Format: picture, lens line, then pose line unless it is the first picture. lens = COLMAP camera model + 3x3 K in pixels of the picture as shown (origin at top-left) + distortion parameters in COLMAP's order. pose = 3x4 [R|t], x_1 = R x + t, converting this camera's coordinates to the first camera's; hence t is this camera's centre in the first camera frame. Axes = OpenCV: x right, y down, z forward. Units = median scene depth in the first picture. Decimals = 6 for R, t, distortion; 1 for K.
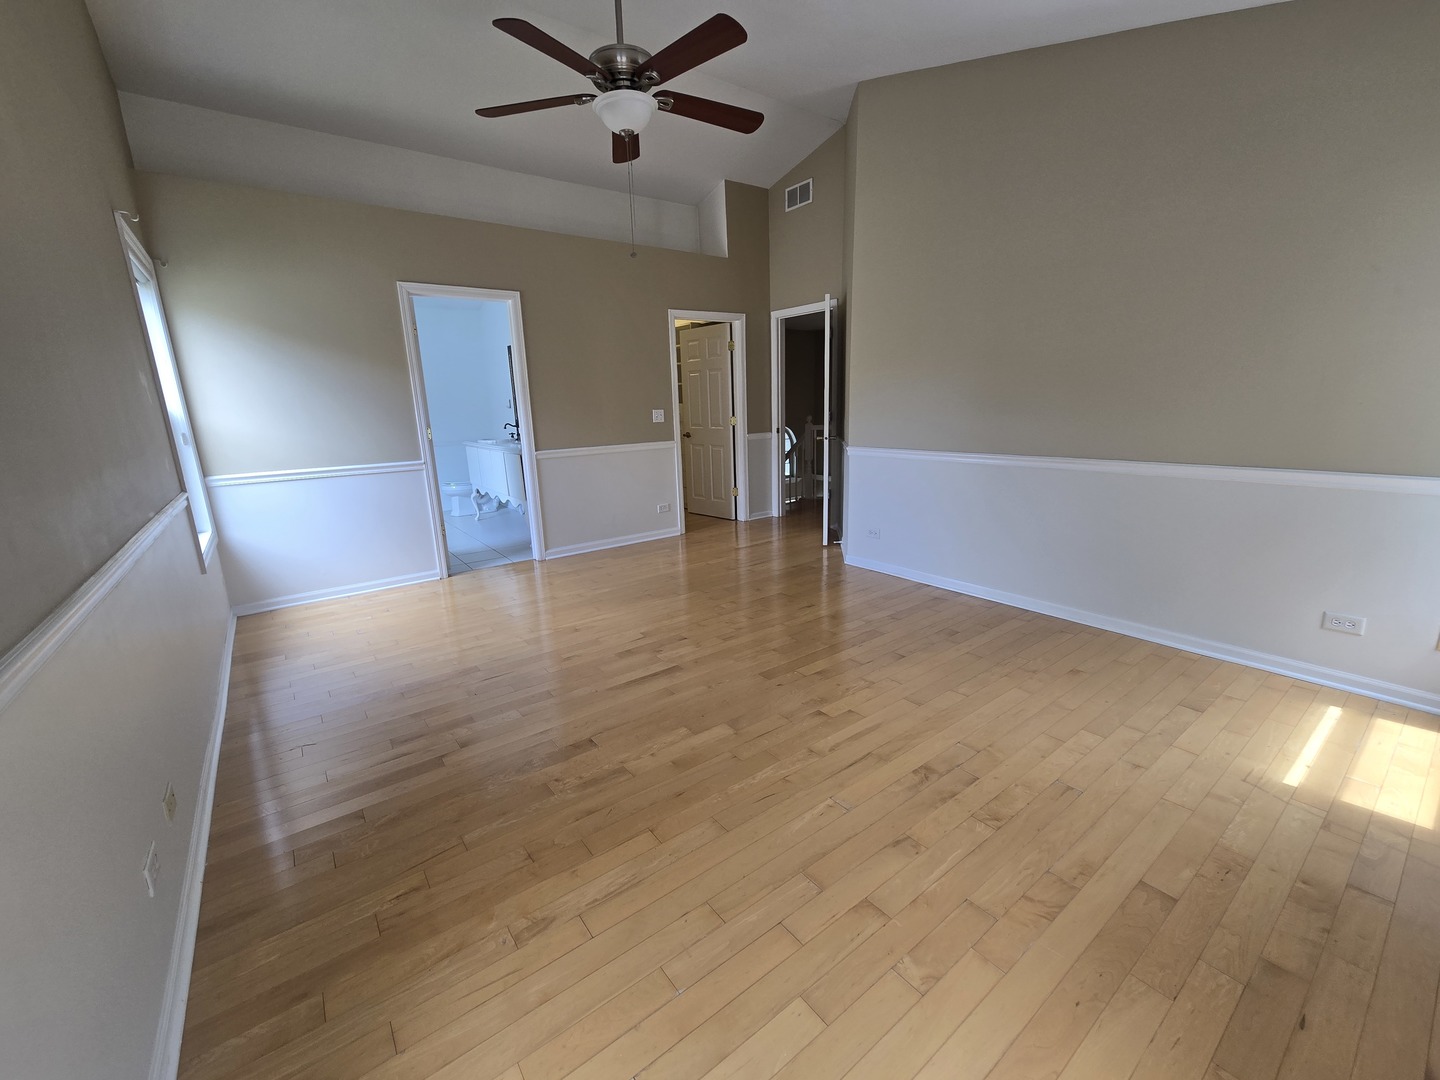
lens RADIAL K [[589.4, 0, 720.0], [0, 589.4, 540.0], [0, 0, 1]] dist [0.000048, -0.000001]
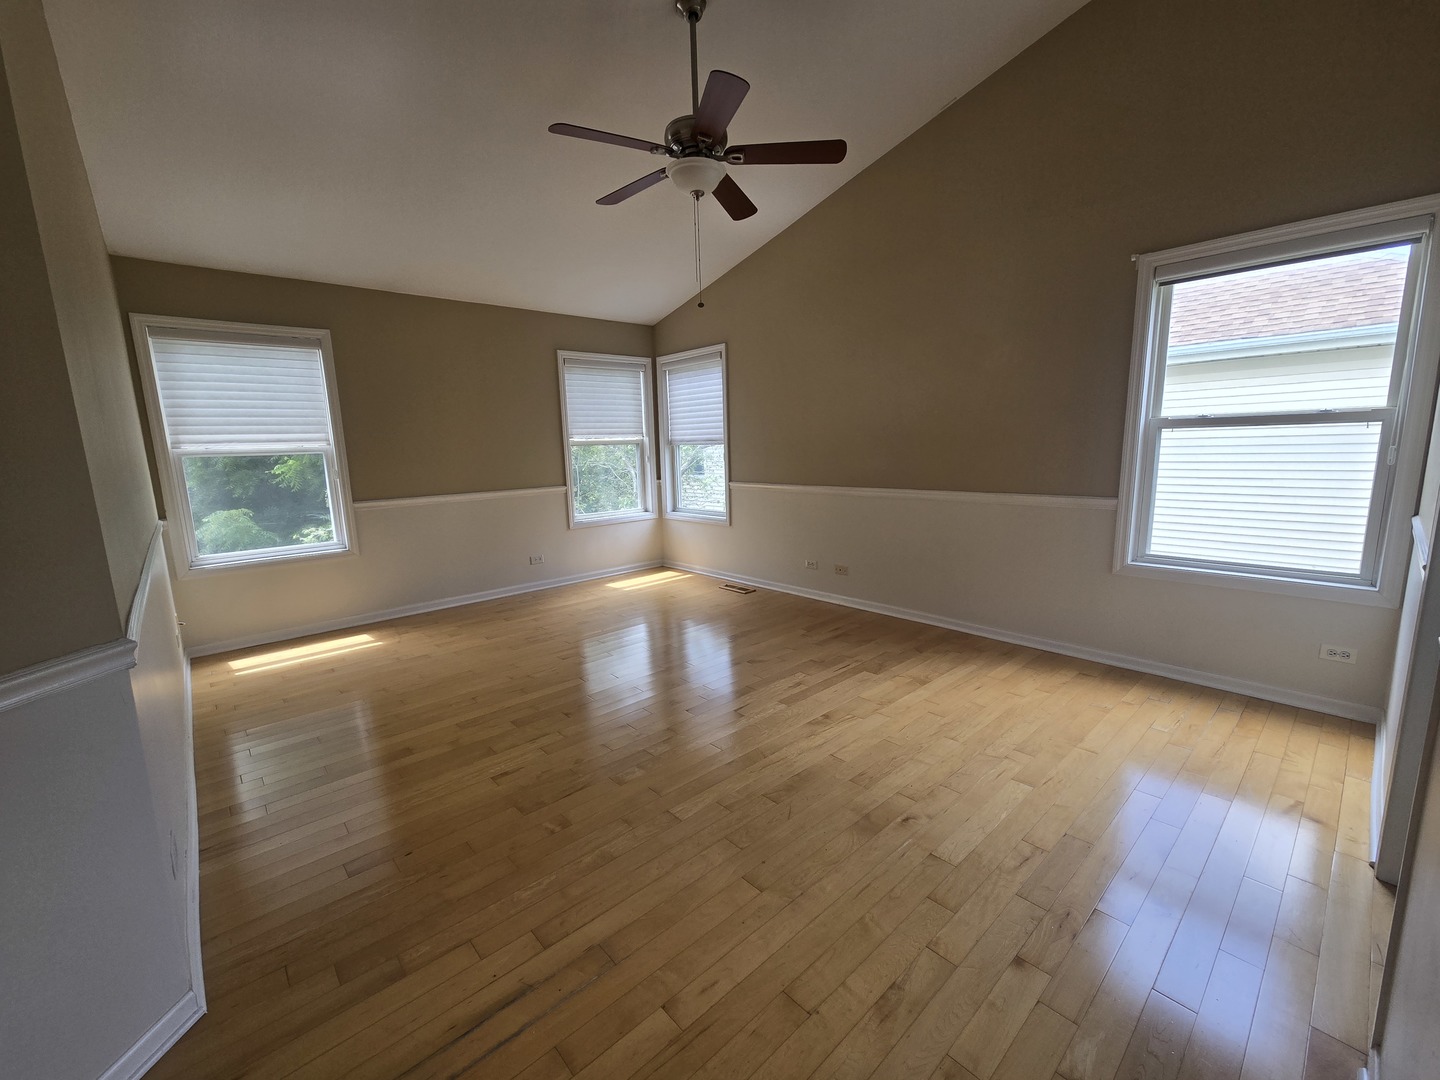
lens RADIAL K [[589.4, 0, 720.0], [0, 589.4, 540.0], [0, 0, 1]] dist [0.000048, -0.000001]
pose [[-0.994608, 0.072453, -0.074193, -0.091978], [0.038286, 0.921453, 0.386599, -0.667020], [0.096376, 0.381674, -0.919259, 2.788640]]
